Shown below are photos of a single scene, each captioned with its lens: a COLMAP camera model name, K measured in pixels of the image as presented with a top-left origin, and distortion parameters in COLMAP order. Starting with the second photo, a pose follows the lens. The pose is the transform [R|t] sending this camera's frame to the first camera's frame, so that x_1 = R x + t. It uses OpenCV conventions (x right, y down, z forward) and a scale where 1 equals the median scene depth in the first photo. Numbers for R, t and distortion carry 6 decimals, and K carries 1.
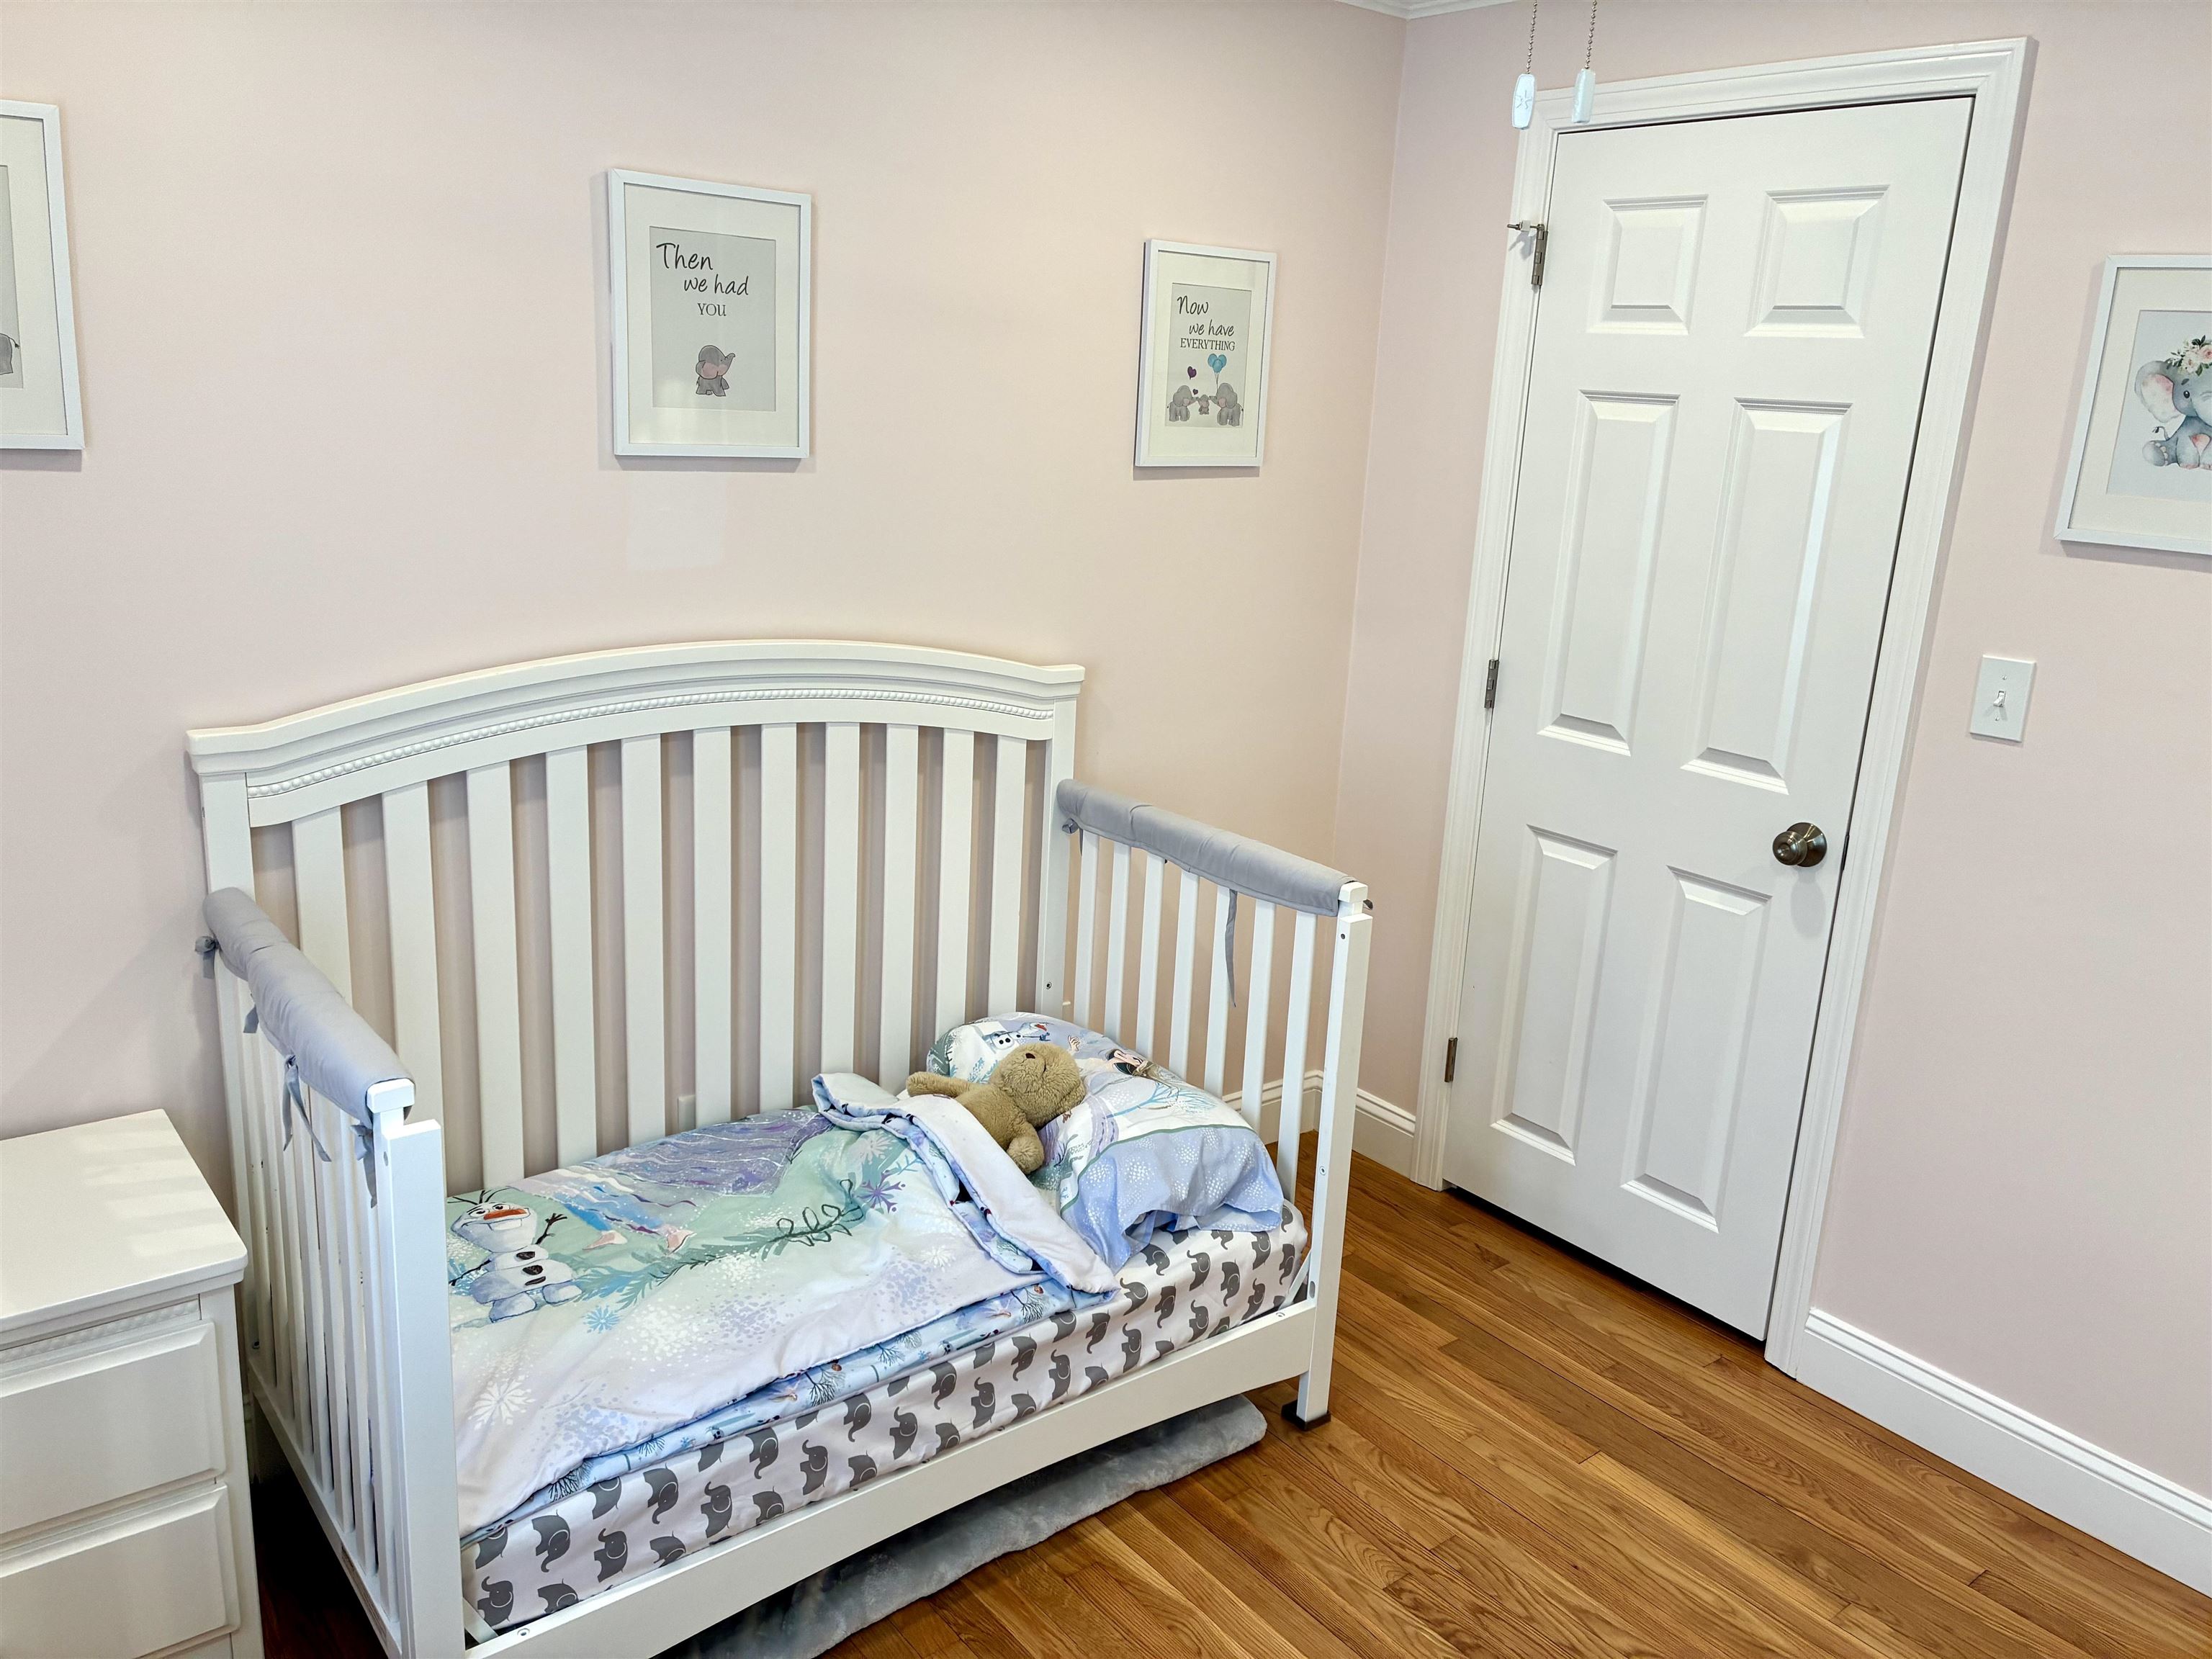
lens RADIAL K [[1689.8, 0, 1114.0], [0, 1689.8, 822.2], [0, 0, 1]] dist [0.048827, -0.041764]
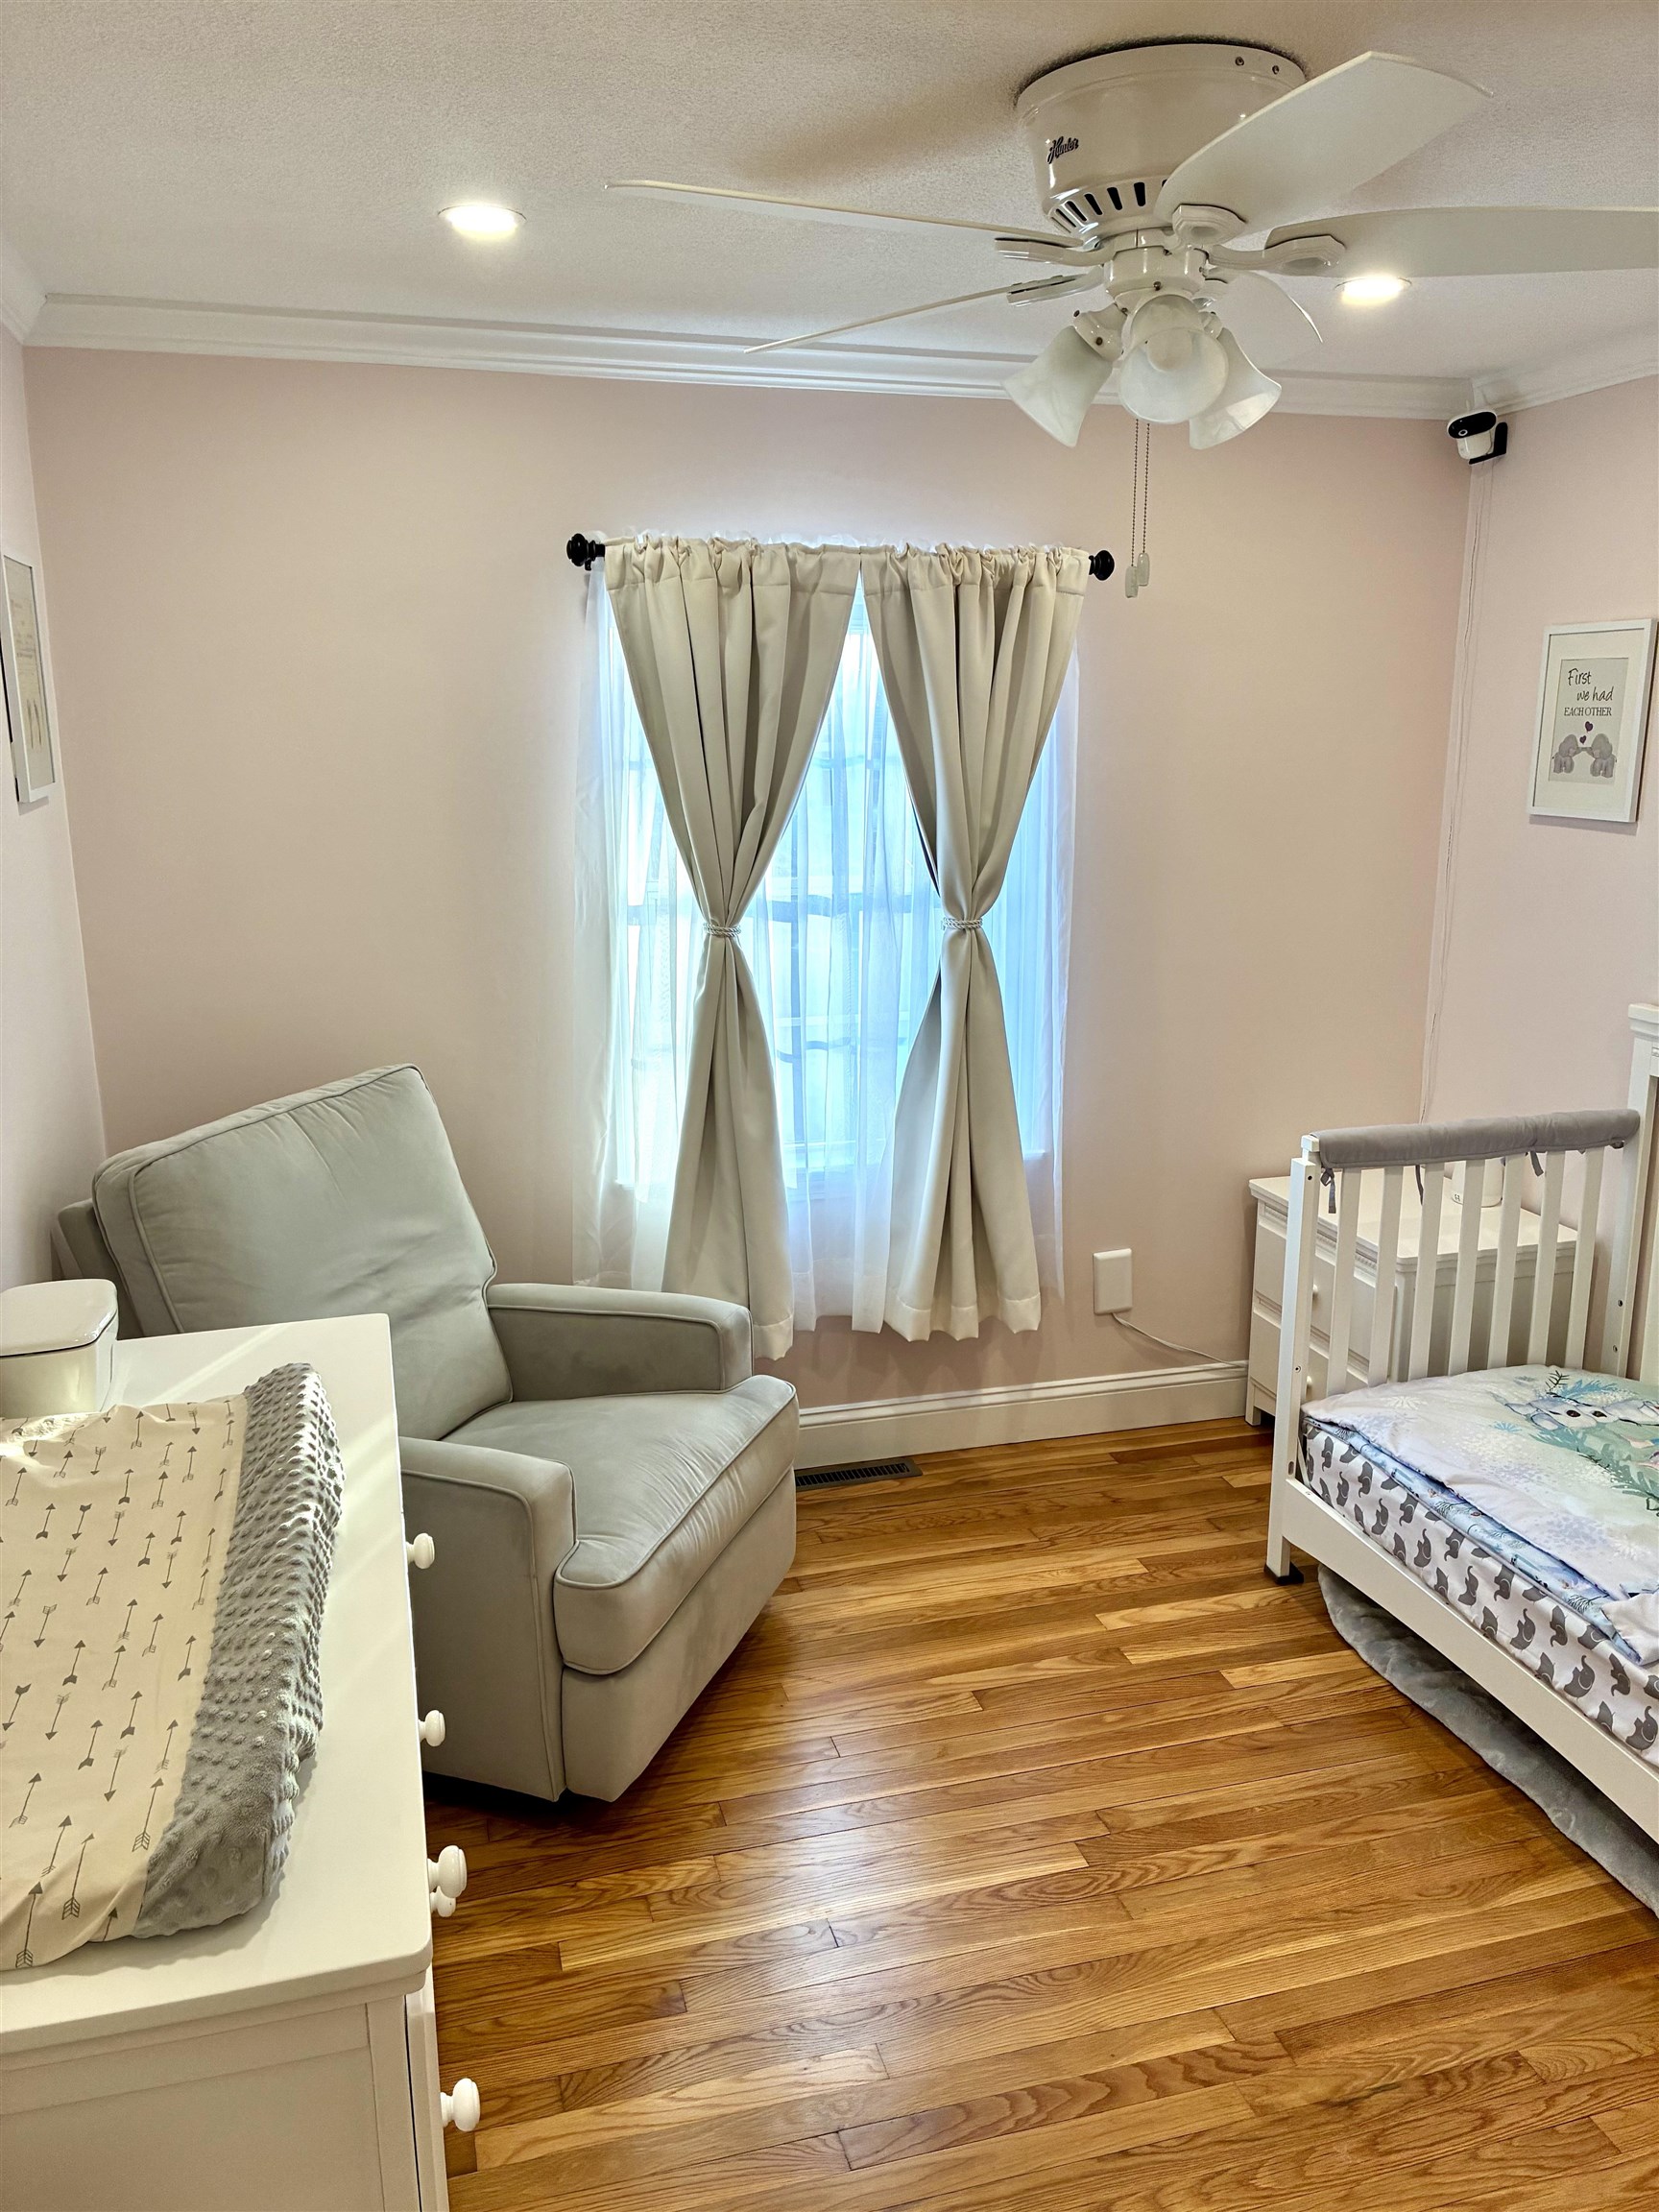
lens RADIAL K [[1664.4, 0, 829.5], [0, 1664.4, 1106.0], [0, 0, 1]] dist [0.058521, -0.067304]
pose [[-0.385485, 0.158727, -0.908960, 1.124982], [-0.260340, 0.926361, 0.272174, -0.186635], [0.885226, 0.341558, -0.315775, 0.842891]]
